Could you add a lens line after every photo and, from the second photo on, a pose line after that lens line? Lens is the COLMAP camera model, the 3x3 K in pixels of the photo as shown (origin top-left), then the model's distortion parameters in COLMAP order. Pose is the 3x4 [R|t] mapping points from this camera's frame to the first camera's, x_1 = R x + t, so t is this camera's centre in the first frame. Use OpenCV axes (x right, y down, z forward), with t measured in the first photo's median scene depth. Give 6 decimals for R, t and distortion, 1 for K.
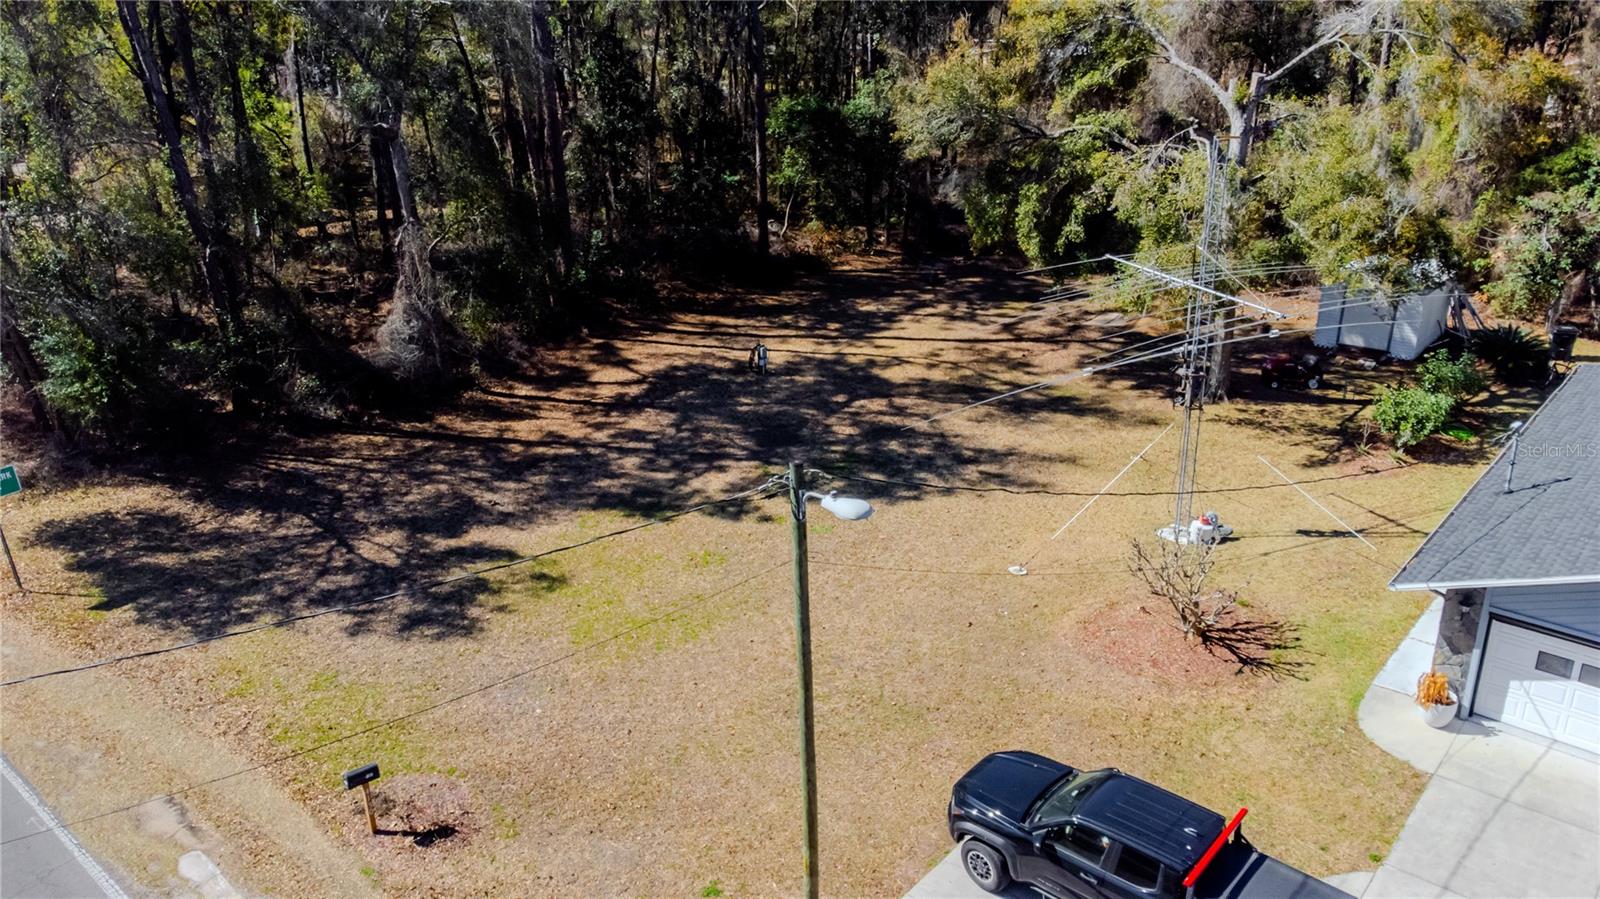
lens RADIAL K [[1195.7, 0, 788.4], [0, 1195.7, 445.9], [0, 0, 1]] dist [0.041567, 0.033653]
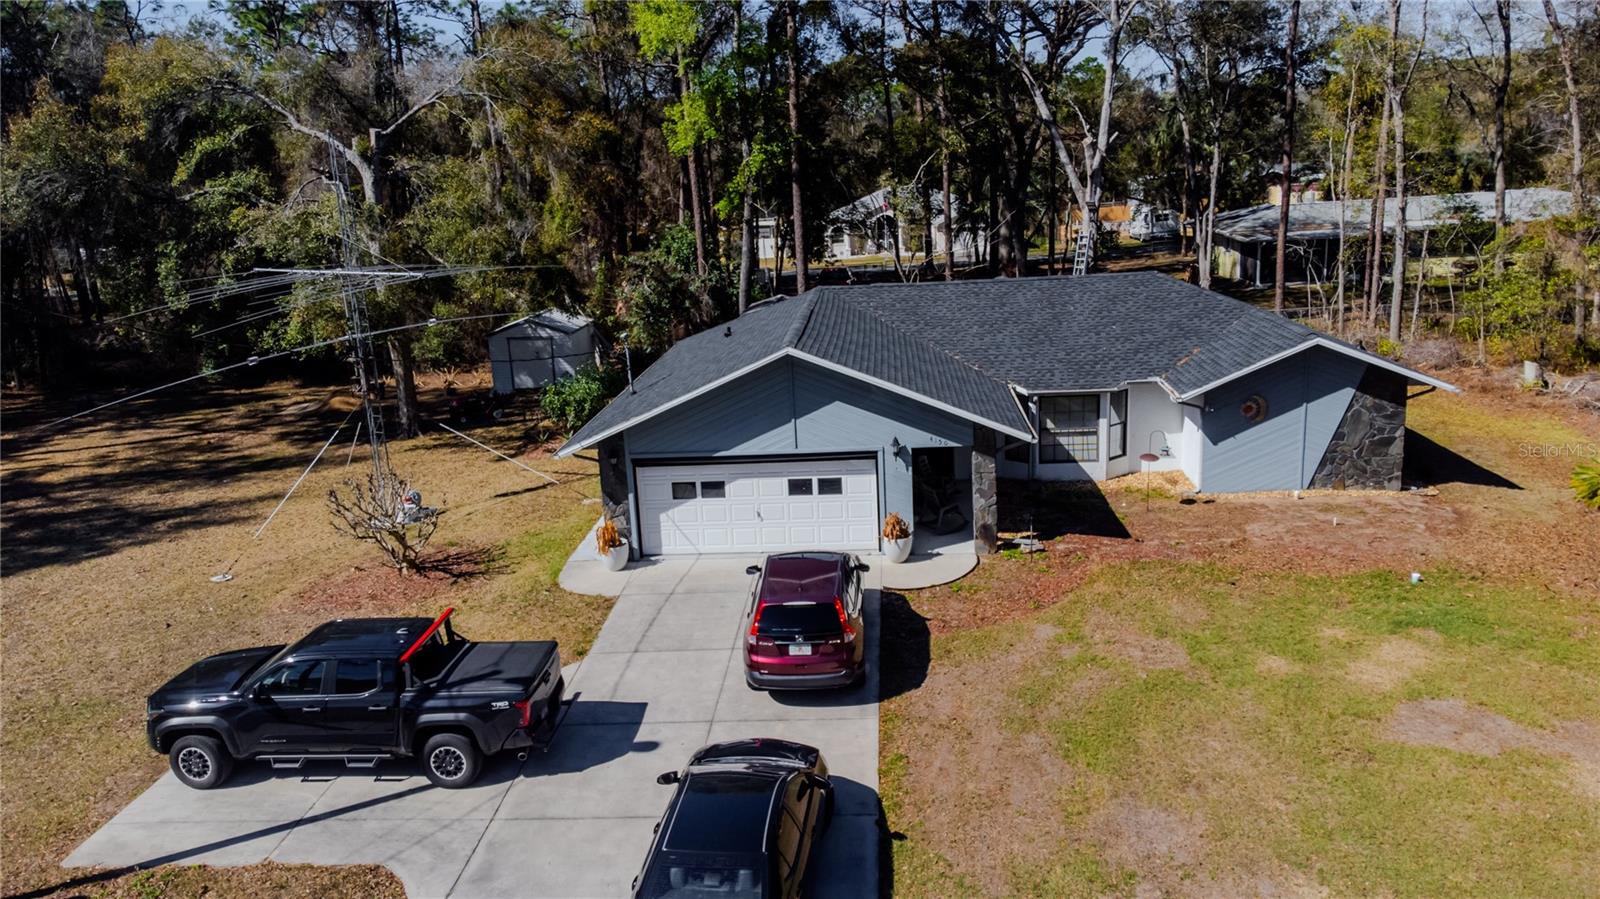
lens RADIAL K [[1195.7, 0, 797.4], [0, 1195.7, 451.6], [0, 0, 1]] dist [0.041567, 0.033653]
pose [[0.797483, -0.155388, 0.582989, 0.012657], [0.253209, 0.963251, -0.089628, 0.176020], [-0.547638, 0.219095, 0.807521, -0.028359]]
